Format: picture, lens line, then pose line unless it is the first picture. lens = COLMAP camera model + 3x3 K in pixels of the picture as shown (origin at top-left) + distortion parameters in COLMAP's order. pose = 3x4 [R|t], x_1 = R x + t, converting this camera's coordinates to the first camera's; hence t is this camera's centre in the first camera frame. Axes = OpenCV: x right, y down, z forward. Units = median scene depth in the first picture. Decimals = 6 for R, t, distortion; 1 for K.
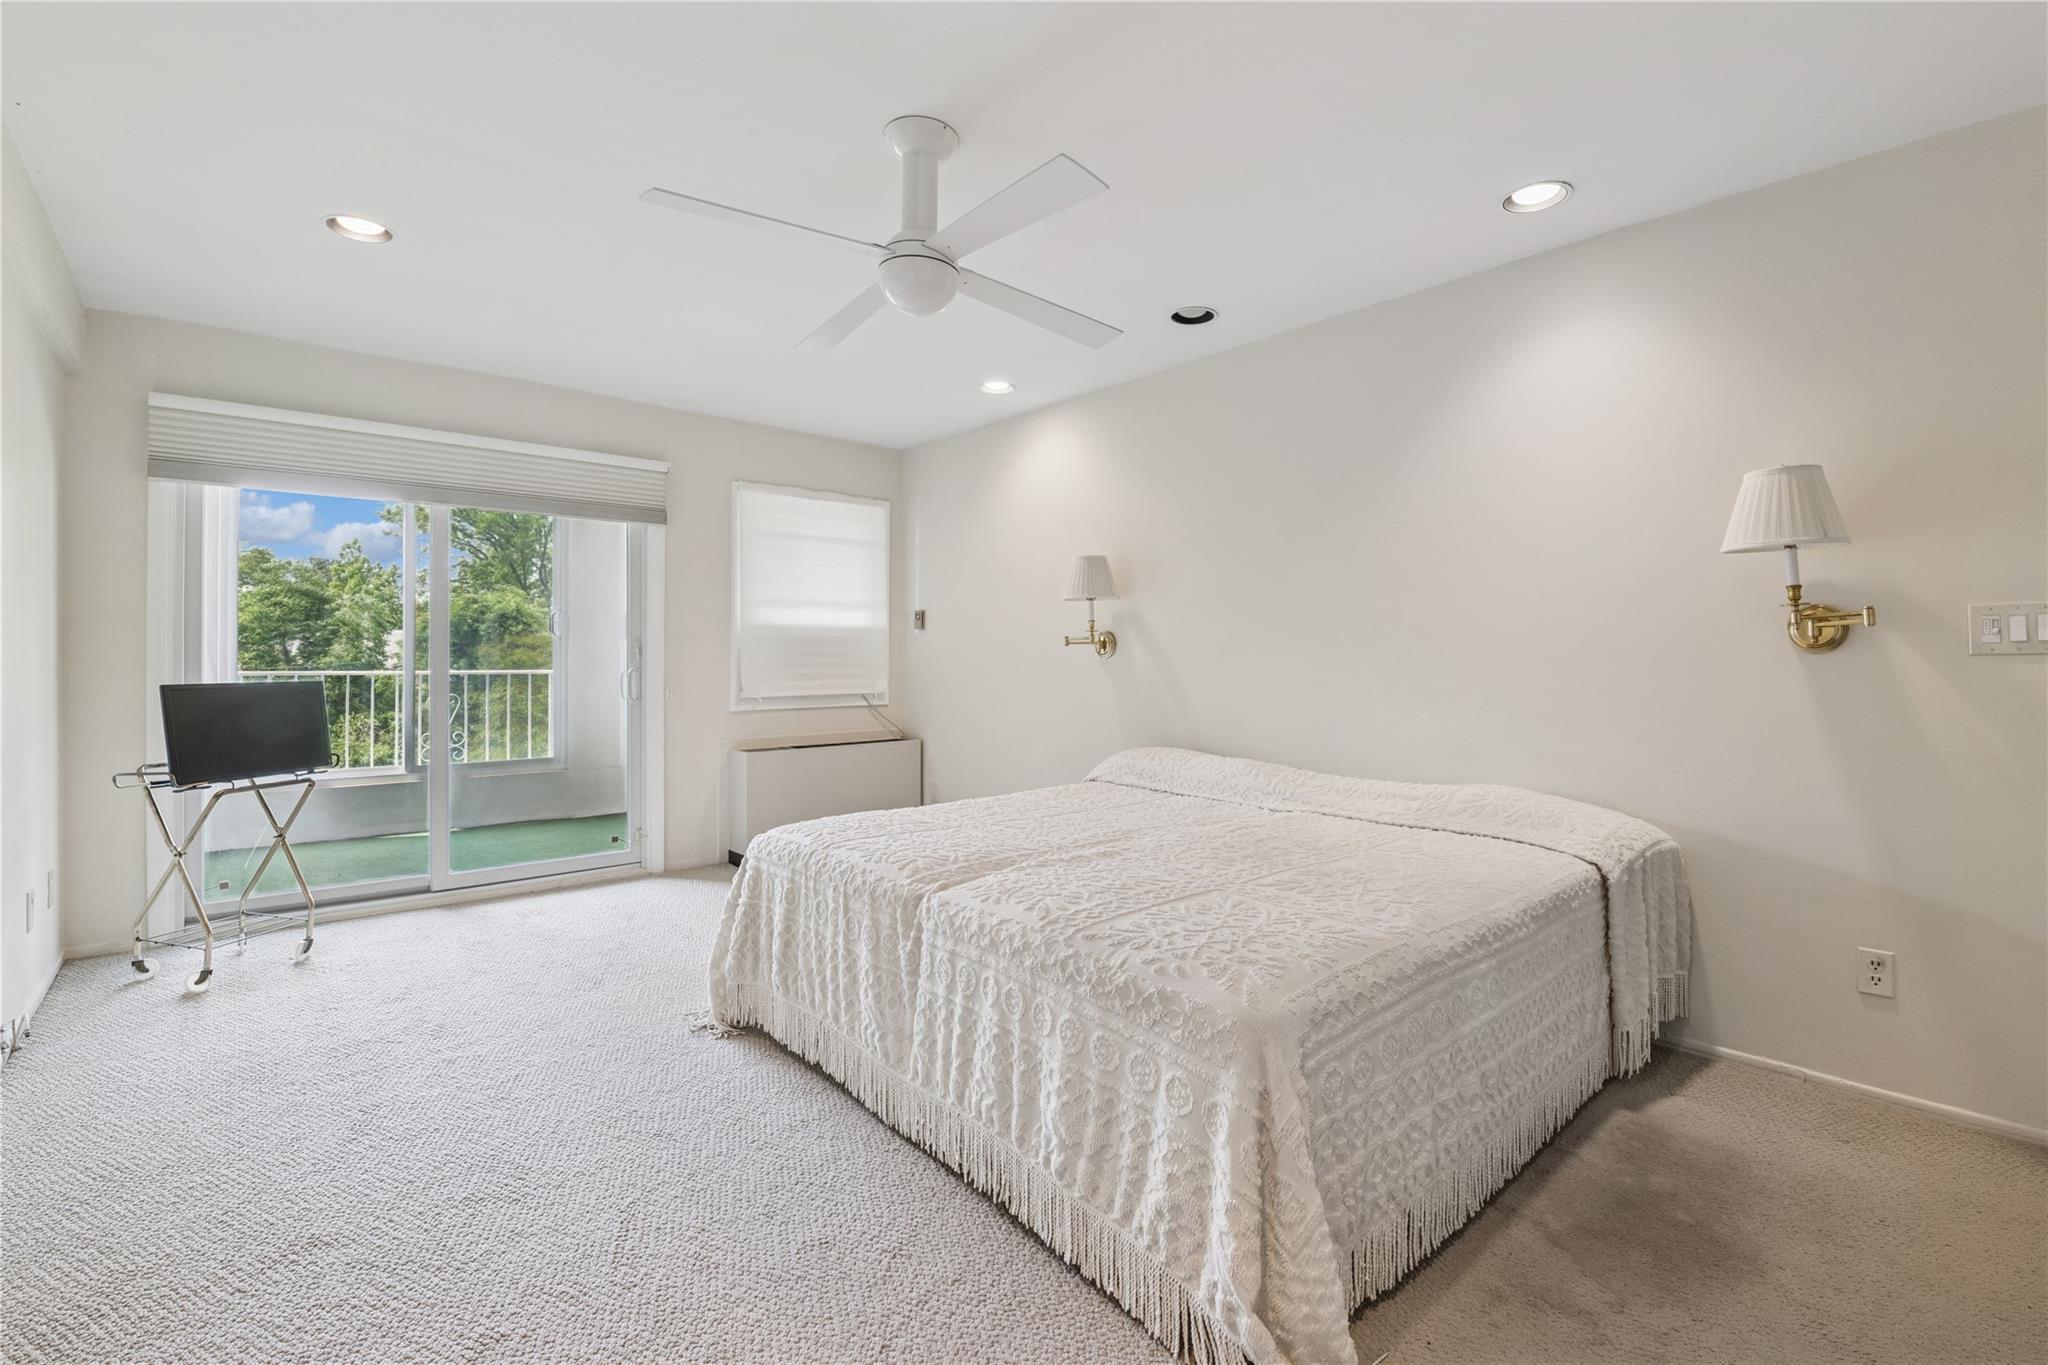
lens RADIAL K [[890.0, 0, 1058.8], [0, 890.0, 676.6], [0, 0, 1]] dist [0.015781, -0.012105]
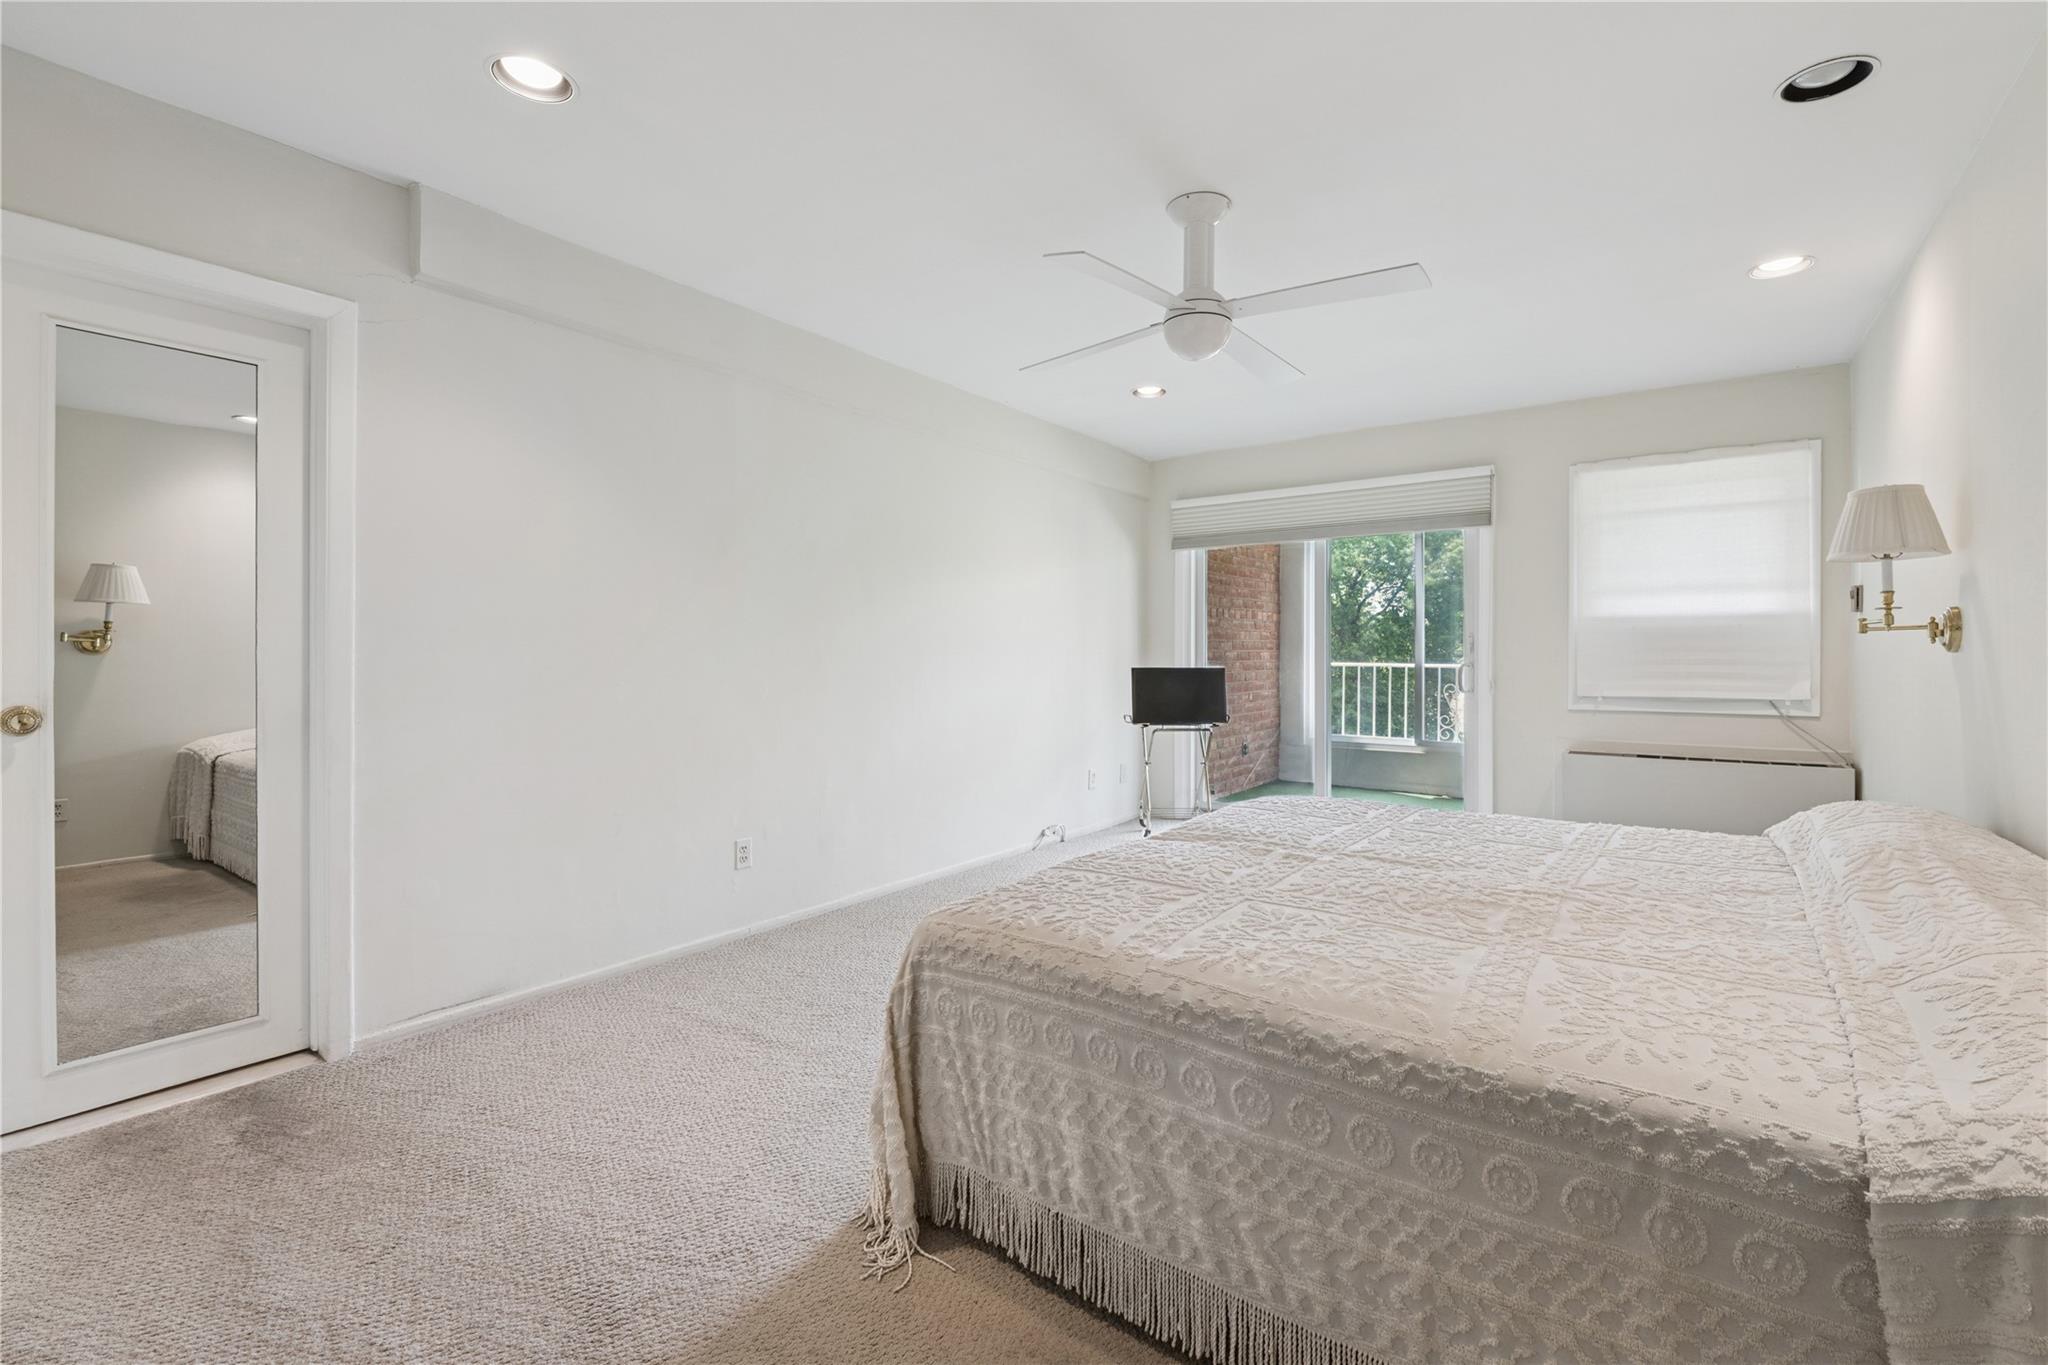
lens RADIAL K [[890.0, 0, 1058.8], [0, 890.0, 676.6], [0, 0, 1]] dist [0.015781, -0.012105]
pose [[0.256397, 0.024024, -0.966273, 0.415189], [-0.018965, 0.999624, 0.019820, -0.004954], [0.966385, 0.013243, 0.256756, 0.236556]]
